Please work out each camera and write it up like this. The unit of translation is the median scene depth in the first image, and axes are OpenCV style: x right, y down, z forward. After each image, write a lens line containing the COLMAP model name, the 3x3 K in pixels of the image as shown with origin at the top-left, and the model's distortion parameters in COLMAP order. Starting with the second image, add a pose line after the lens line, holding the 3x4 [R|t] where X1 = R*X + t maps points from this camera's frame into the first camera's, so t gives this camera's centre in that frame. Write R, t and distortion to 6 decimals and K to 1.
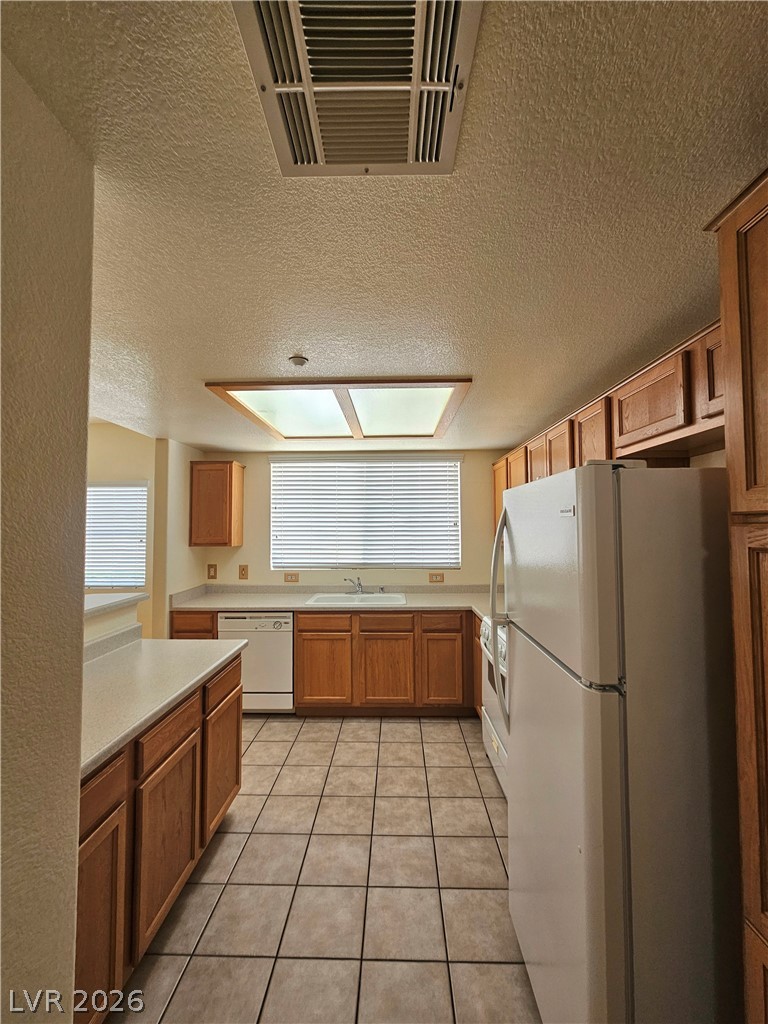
lens RADIAL K [[422.2, 0, 384.0], [0, 422.2, 512.0], [0, 0, 1]] dist [-0.001802, 0.000124]
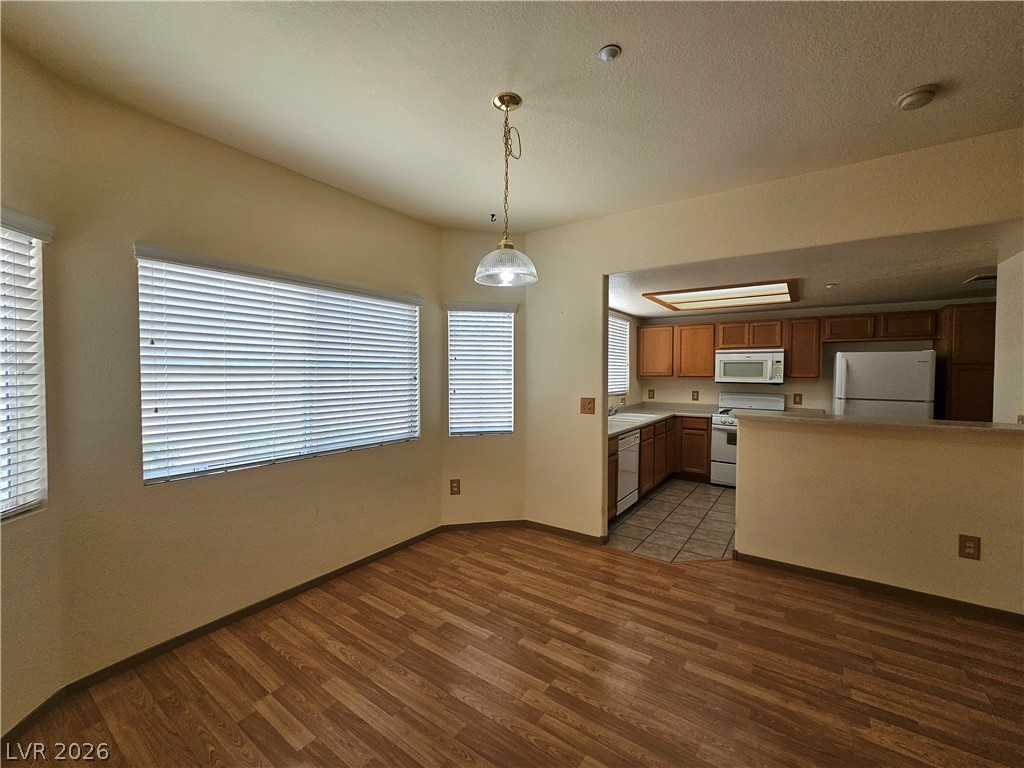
lens RADIAL K [[420.8, 0, 512.3], [0, 420.8, 382.4], [0, 0, 1]] dist [0.000363, 0.001099]
pose [[0.552481, -0.014316, 0.833402, -1.334171], [-0.037393, 0.998420, 0.041940, 0.045937], [-0.832686, -0.054334, 0.551073, 0.532894]]
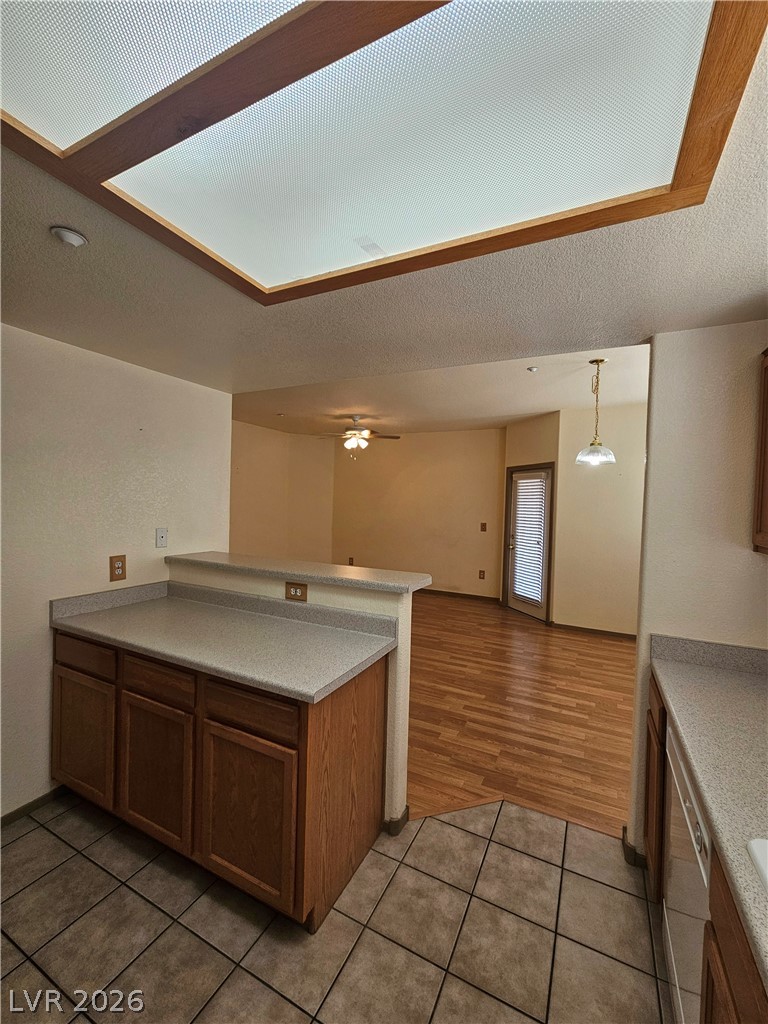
lens RADIAL K [[422.2, 0, 384.0], [0, 422.2, 512.0], [0, 0, 1]] dist [-0.001802, 0.000124]
pose [[-0.426193, 0.013106, -0.904537, 0.089545], [0.006492, 0.999914, 0.011429, 0.033069], [0.904609, -0.001001, -0.426241, 0.805655]]
